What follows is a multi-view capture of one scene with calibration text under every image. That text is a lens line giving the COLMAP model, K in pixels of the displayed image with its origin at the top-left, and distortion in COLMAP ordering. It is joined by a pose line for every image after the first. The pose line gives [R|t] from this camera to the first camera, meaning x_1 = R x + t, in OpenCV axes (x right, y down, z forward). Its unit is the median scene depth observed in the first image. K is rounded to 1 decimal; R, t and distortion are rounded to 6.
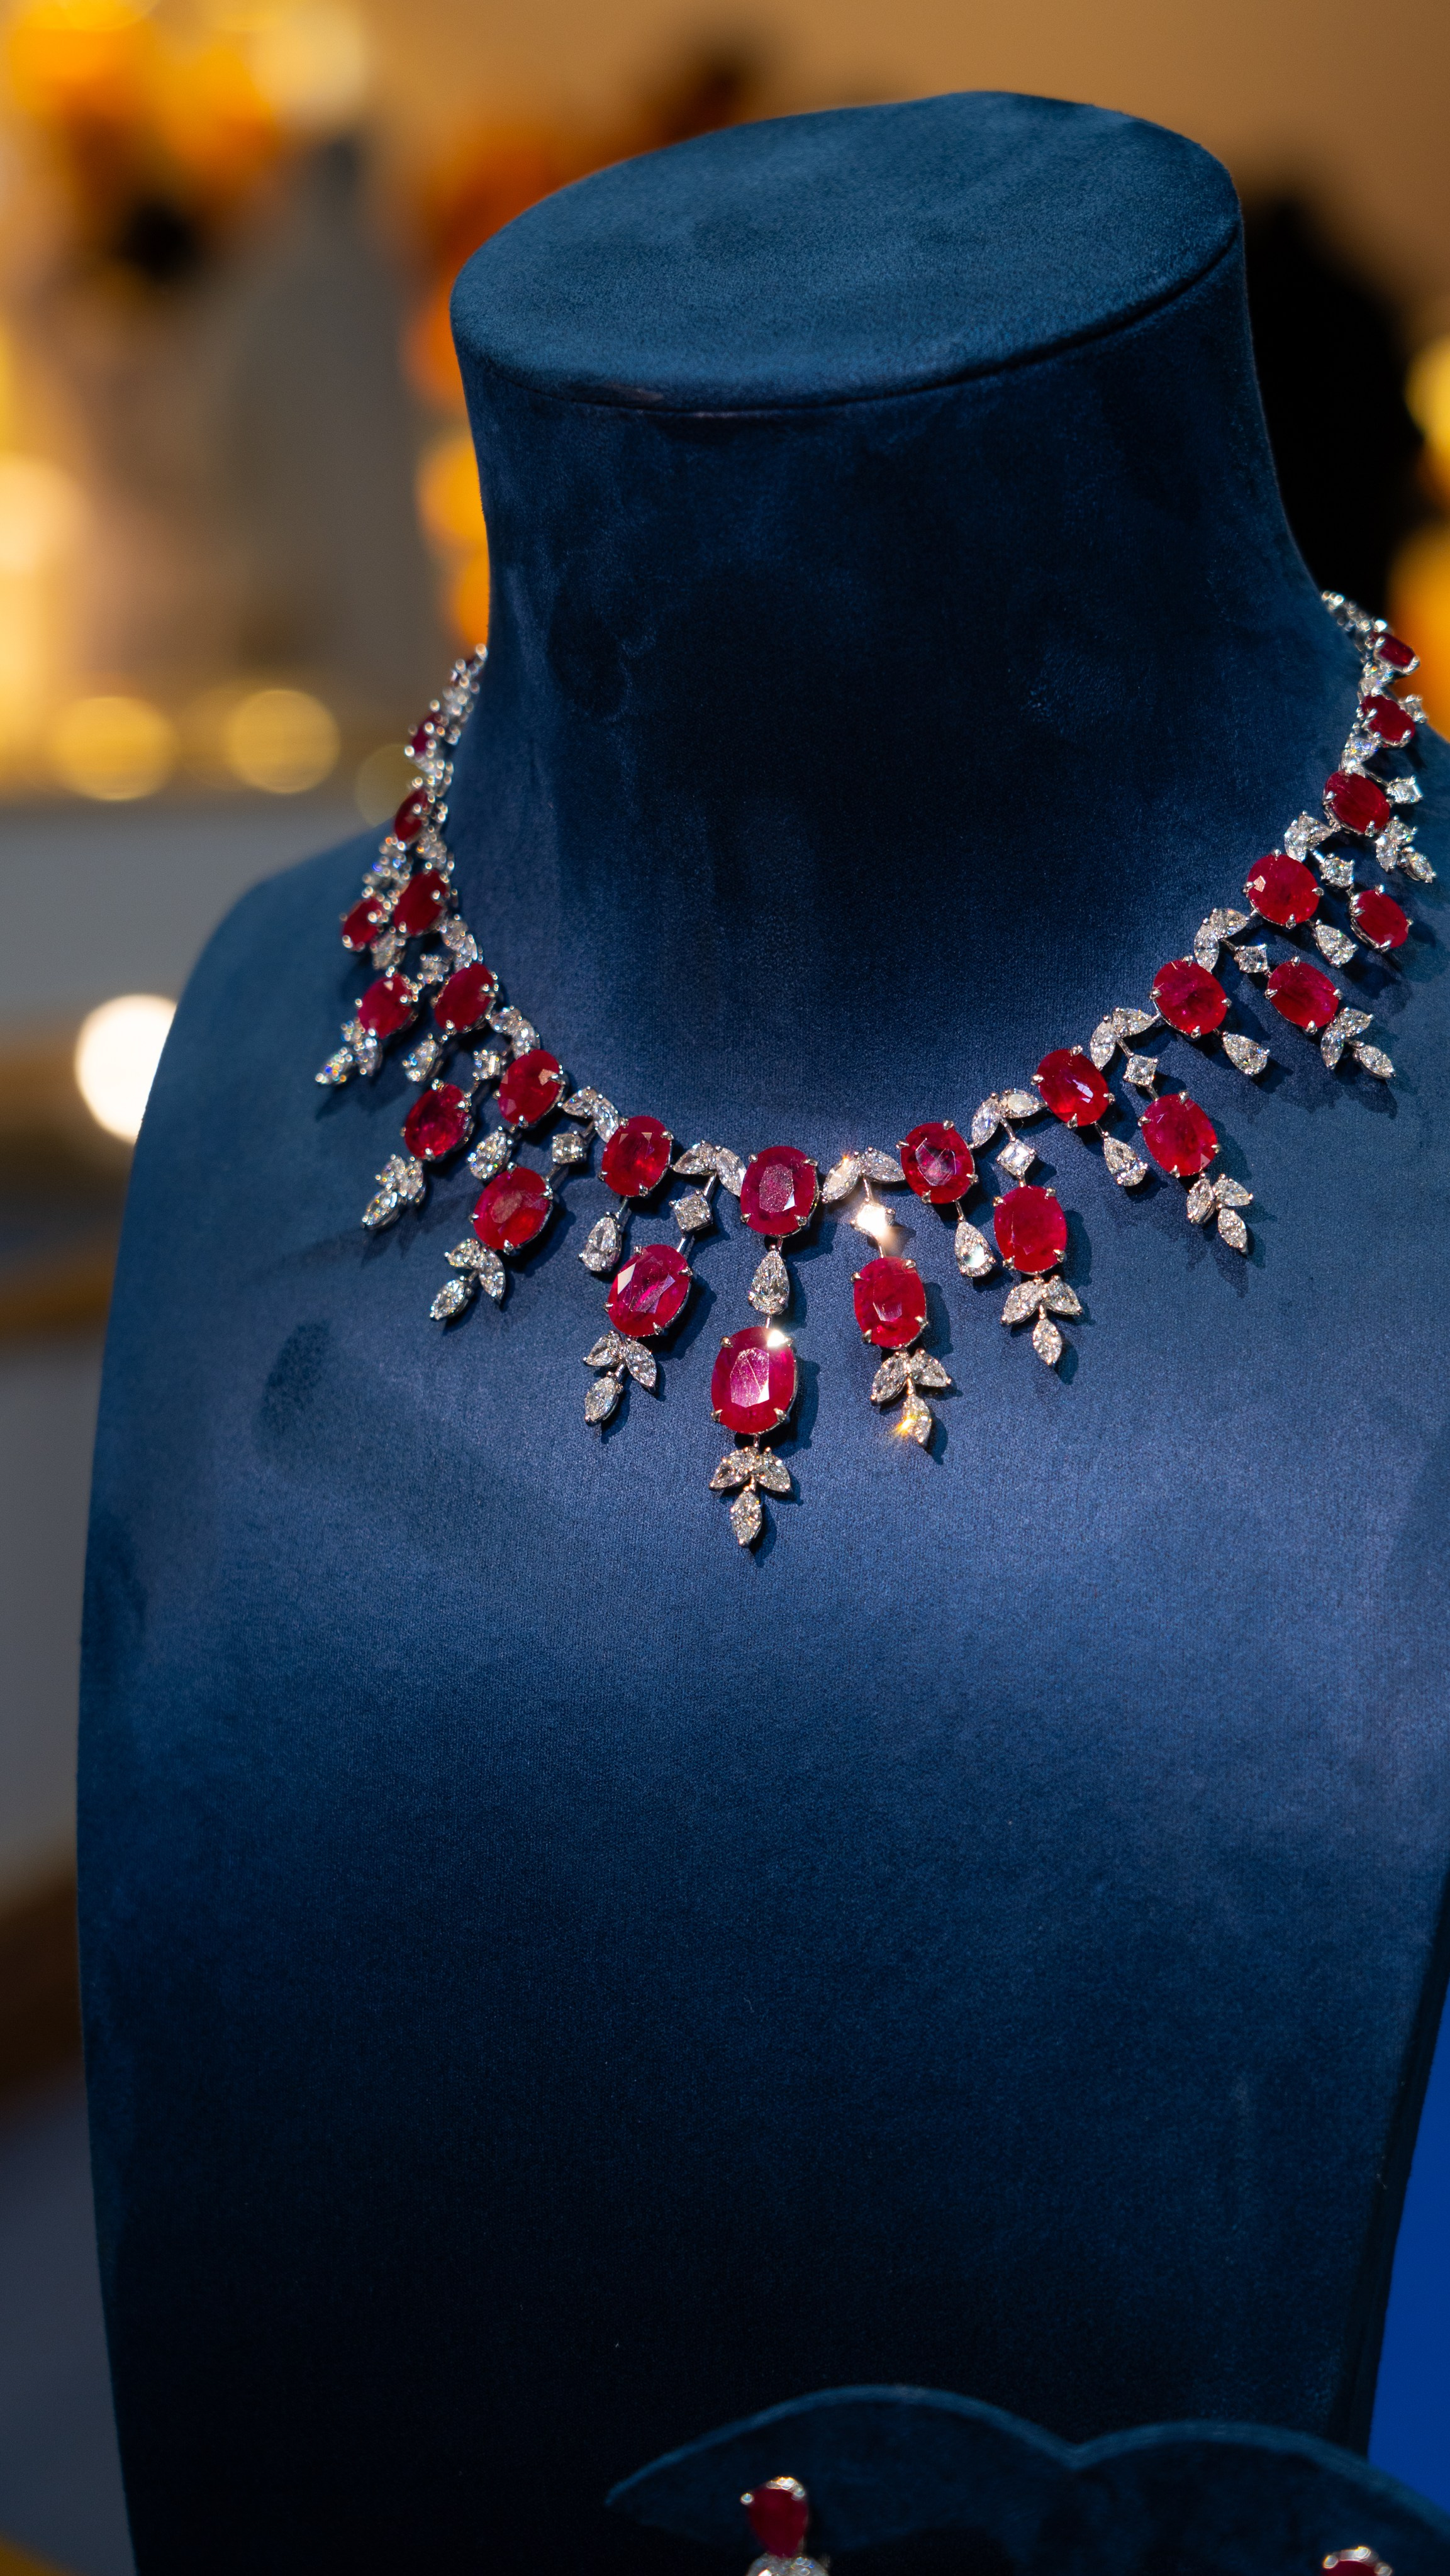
lens RADIAL K [[5324.1, 0, 656.2], [0, 5324.1, 1284.4], [0, 0, 1]] dist [0.024791, 0.120358]
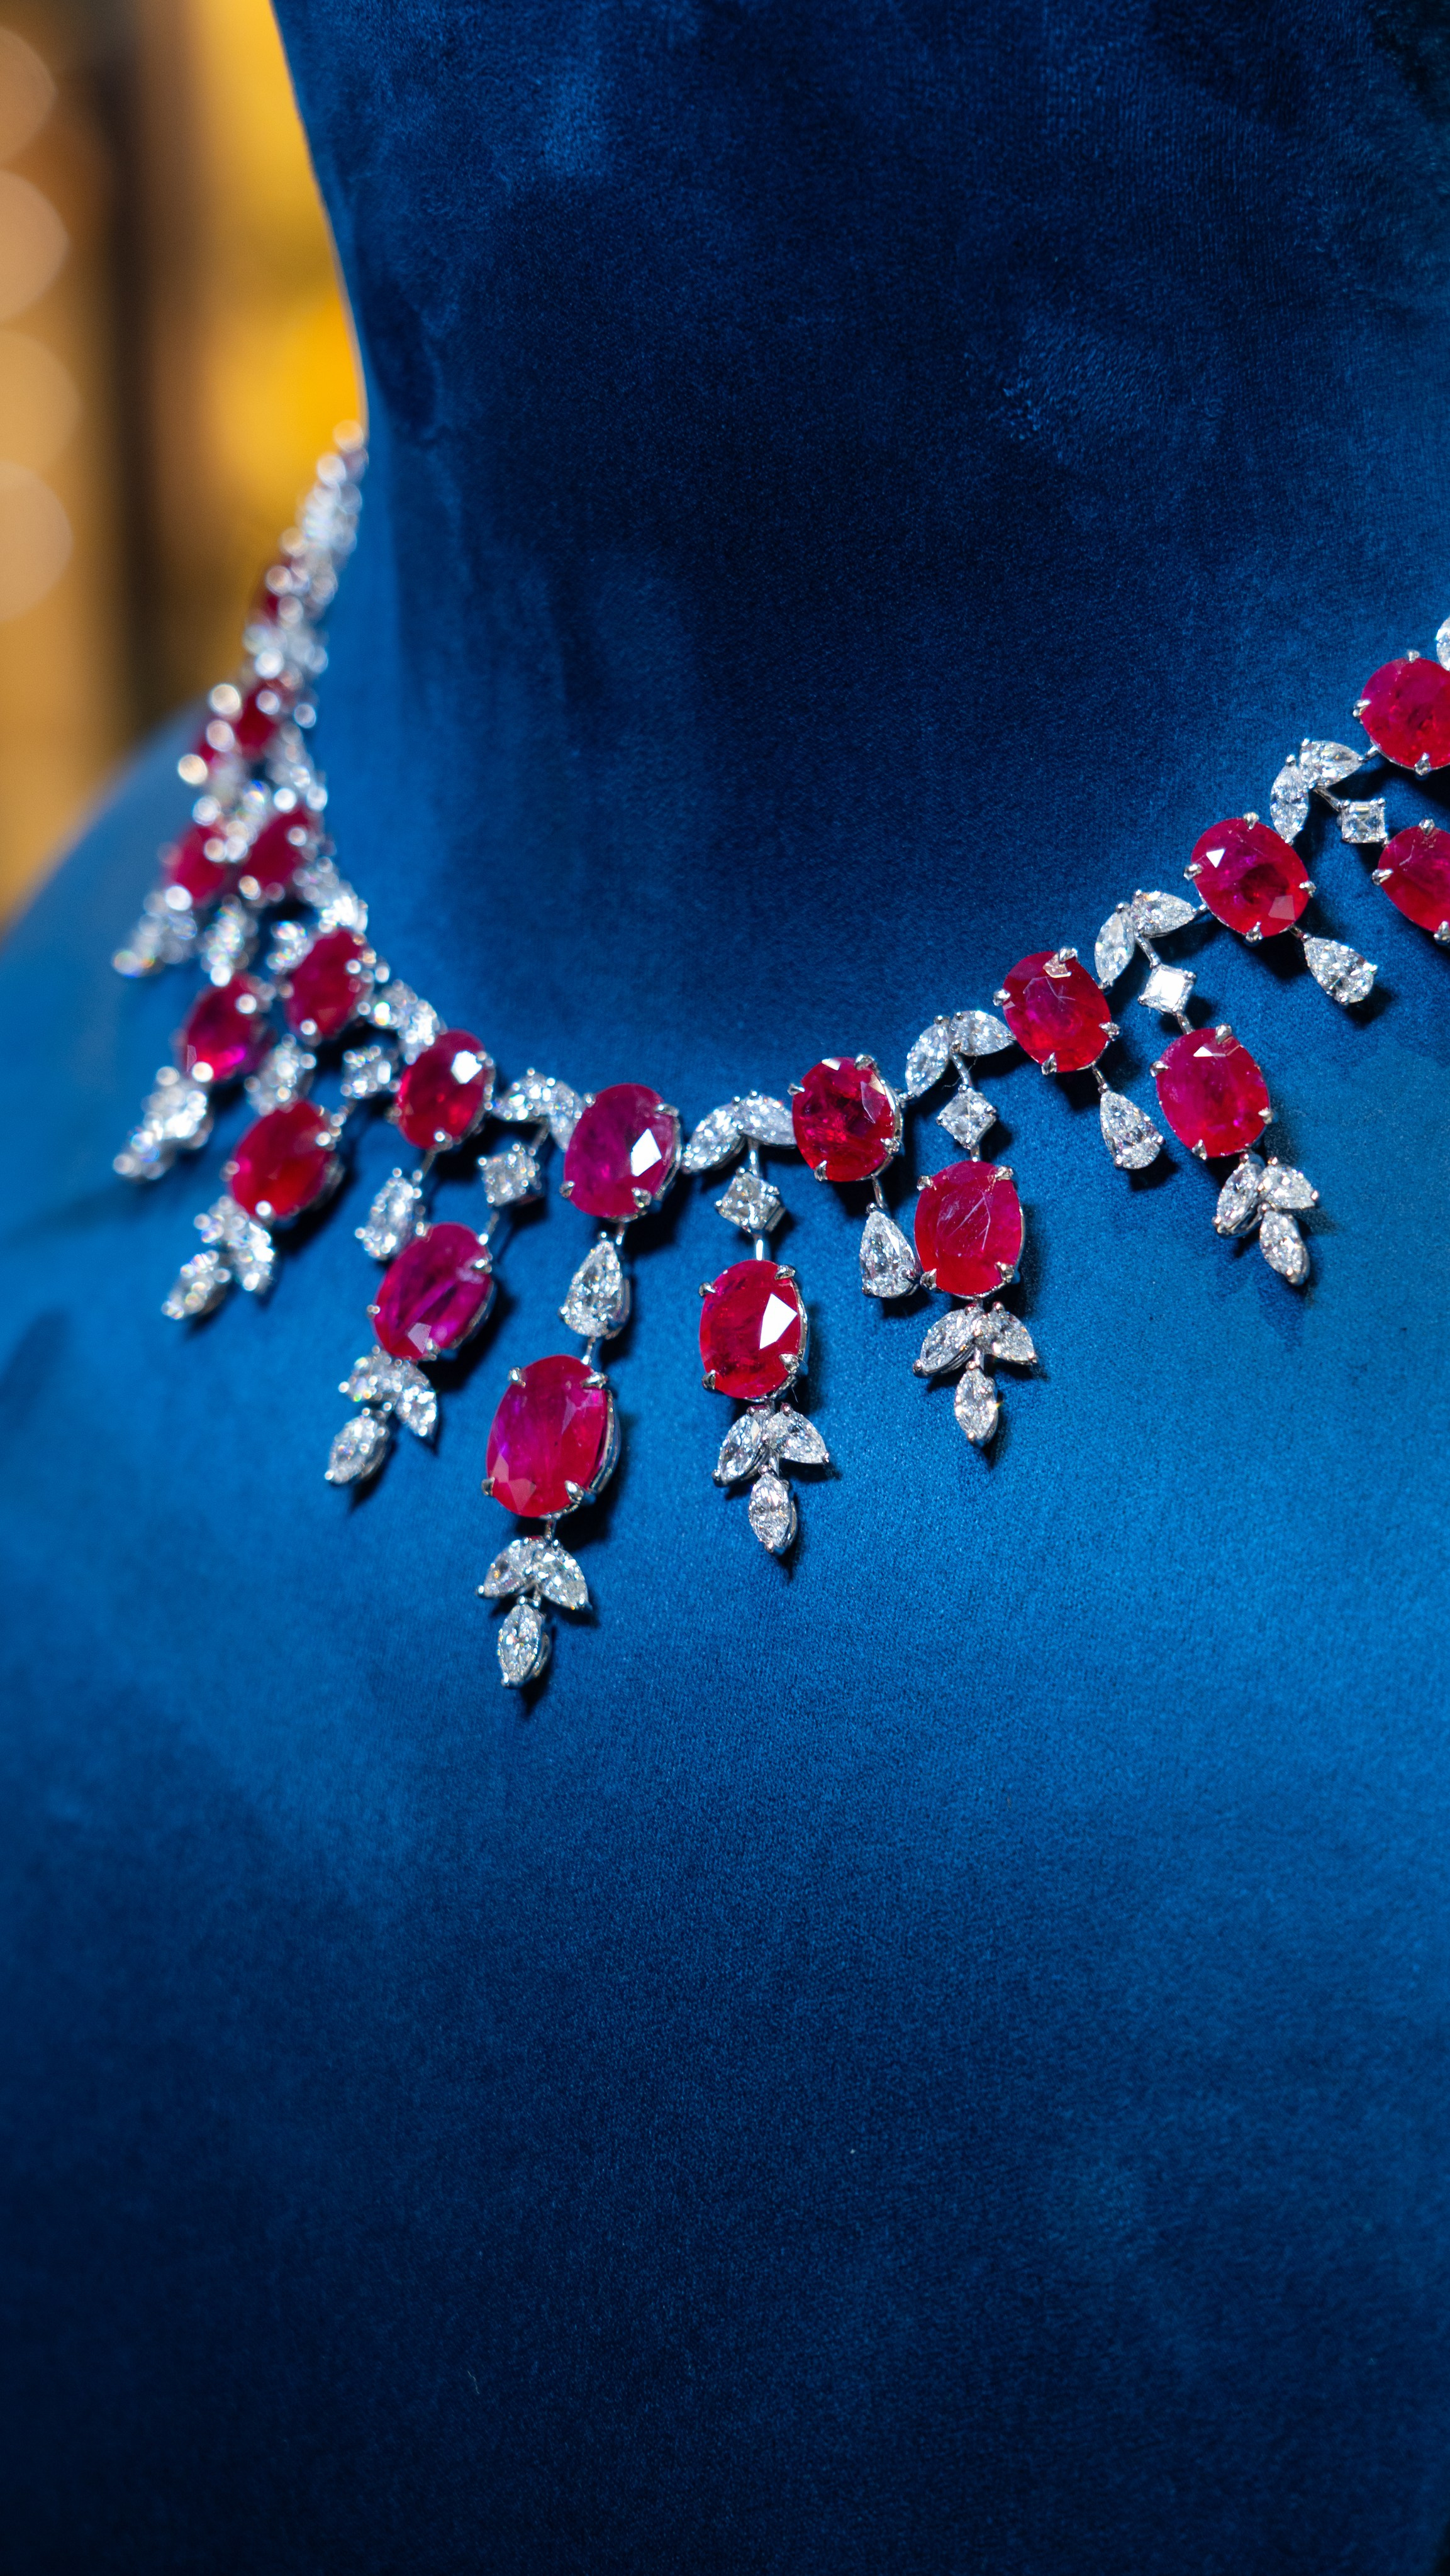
lens RADIAL K [[5262.0, 0, 511.2], [0, 5262.0, 1290.3], [0, 0, 1]] dist [0.007479, -0.047873]
pose [[0.962409, 0.053870, -0.266208, 0.183803], [-0.050398, 0.998532, 0.019865, -0.012556], [0.266887, -0.005702, 0.963711, 0.366799]]
